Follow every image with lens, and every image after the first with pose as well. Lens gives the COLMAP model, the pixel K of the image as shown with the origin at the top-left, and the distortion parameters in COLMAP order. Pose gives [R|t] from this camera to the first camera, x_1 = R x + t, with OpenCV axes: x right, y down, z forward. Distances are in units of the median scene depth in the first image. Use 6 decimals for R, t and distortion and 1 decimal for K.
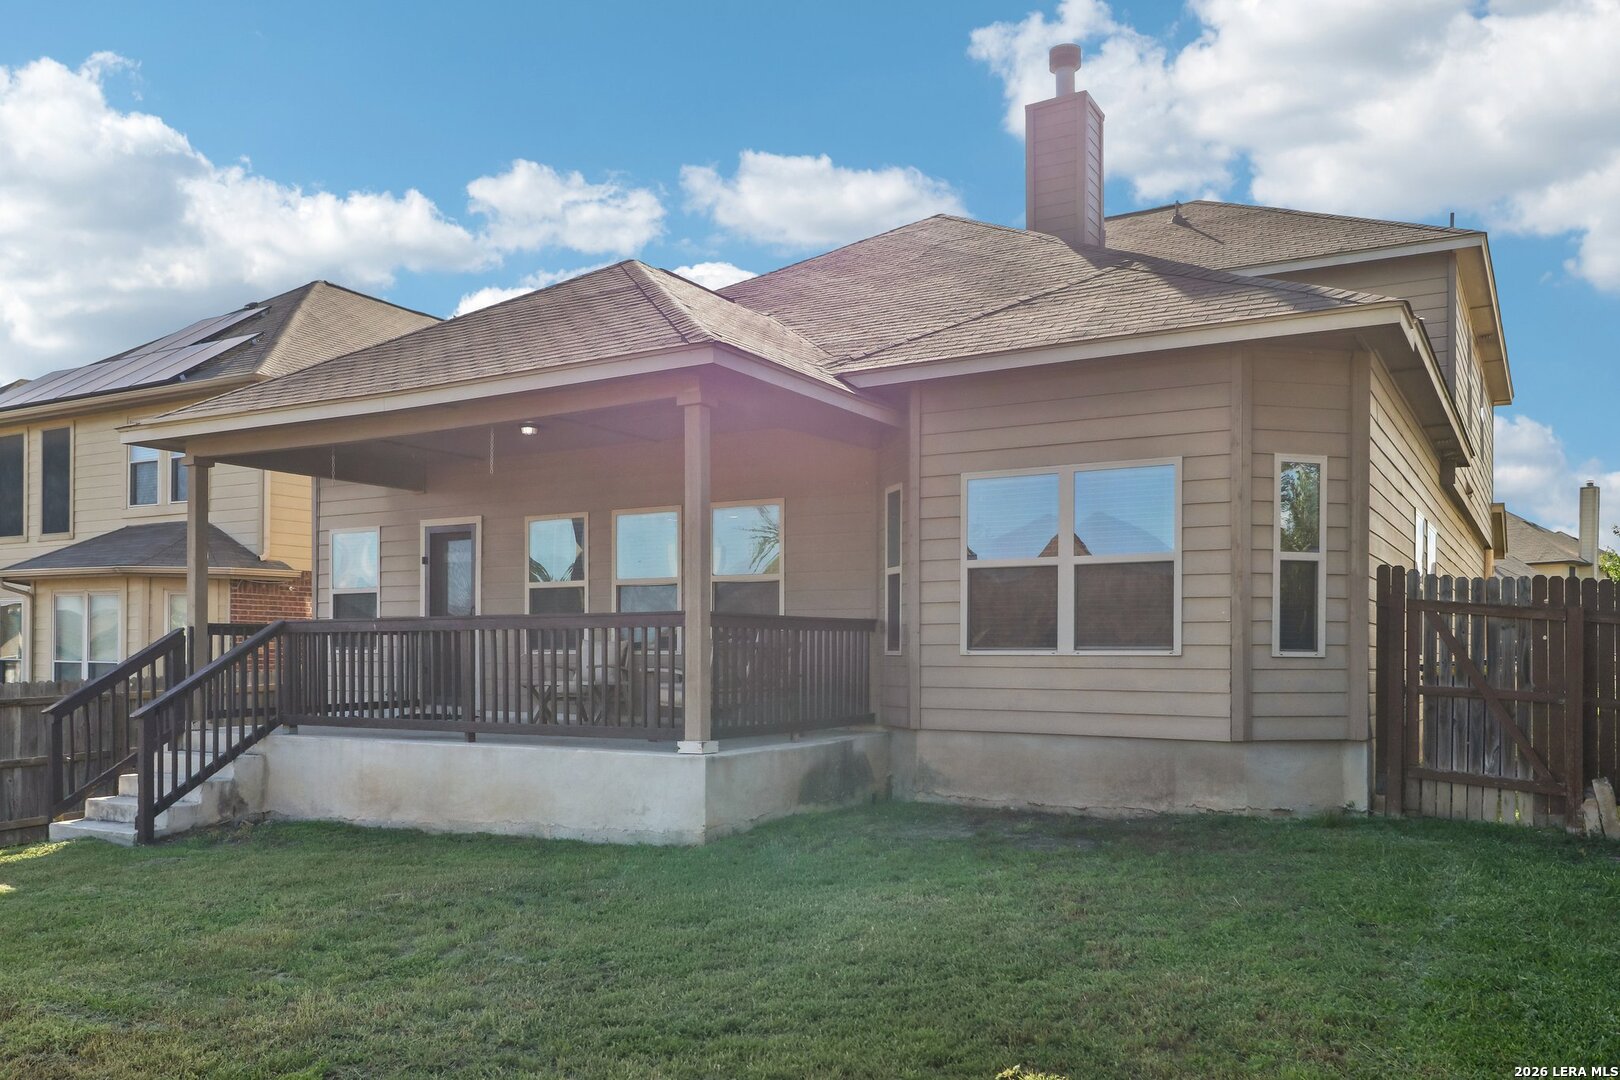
lens RADIAL K [[1288.1, 0, 802.0], [0, 1288.1, 653.1], [0, 0, 1]] dist [0.011026, -0.002947]
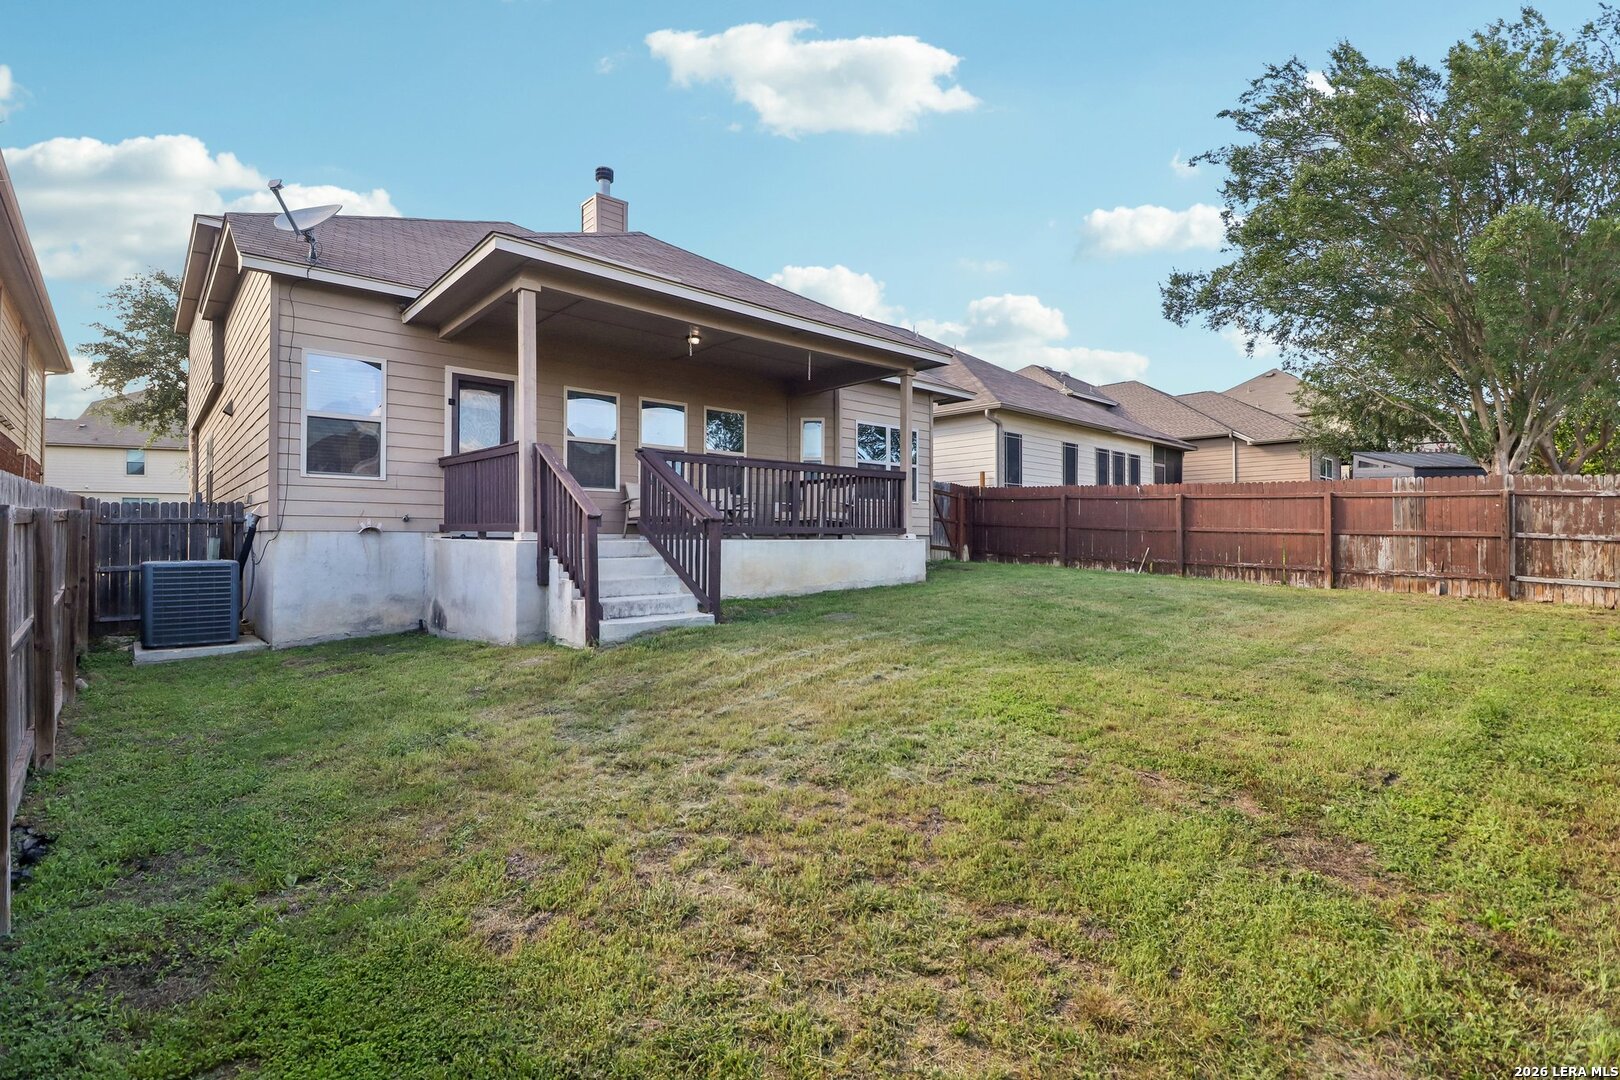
lens RADIAL K [[753.5, 0, 802.1], [0, 753.5, 525.9], [0, 0, 1]] dist [0.004304, -0.013077]
pose [[0.293600, 0.014443, 0.955819, -1.139608], [-0.000813, 0.999889, -0.014859, 0.064262], [-0.955928, 0.003585, 0.293579, 0.695224]]
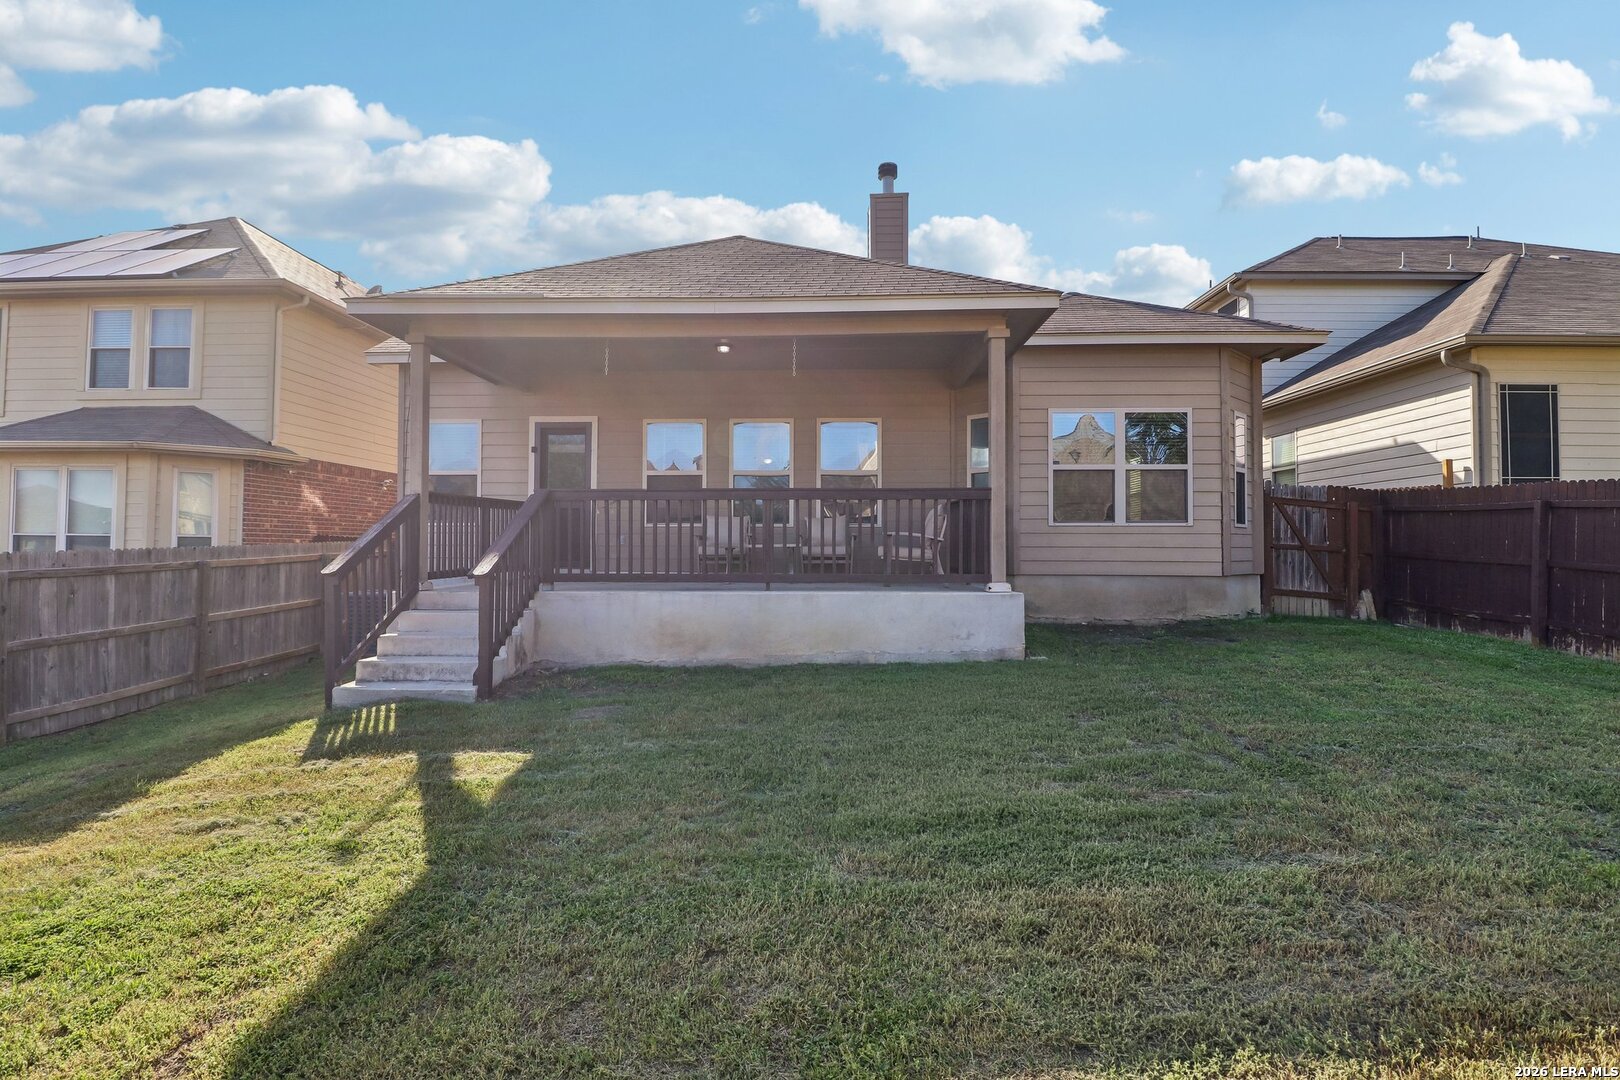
lens RADIAL K [[753.5, 0, 802.1], [0, 753.5, 525.9], [0, 0, 1]] dist [0.004304, -0.013077]
pose [[0.876563, 0.012801, 0.481118, -0.563366], [-0.001252, 0.999704, -0.024317, 0.023968], [-0.481286, 0.020713, 0.876319, 0.344940]]
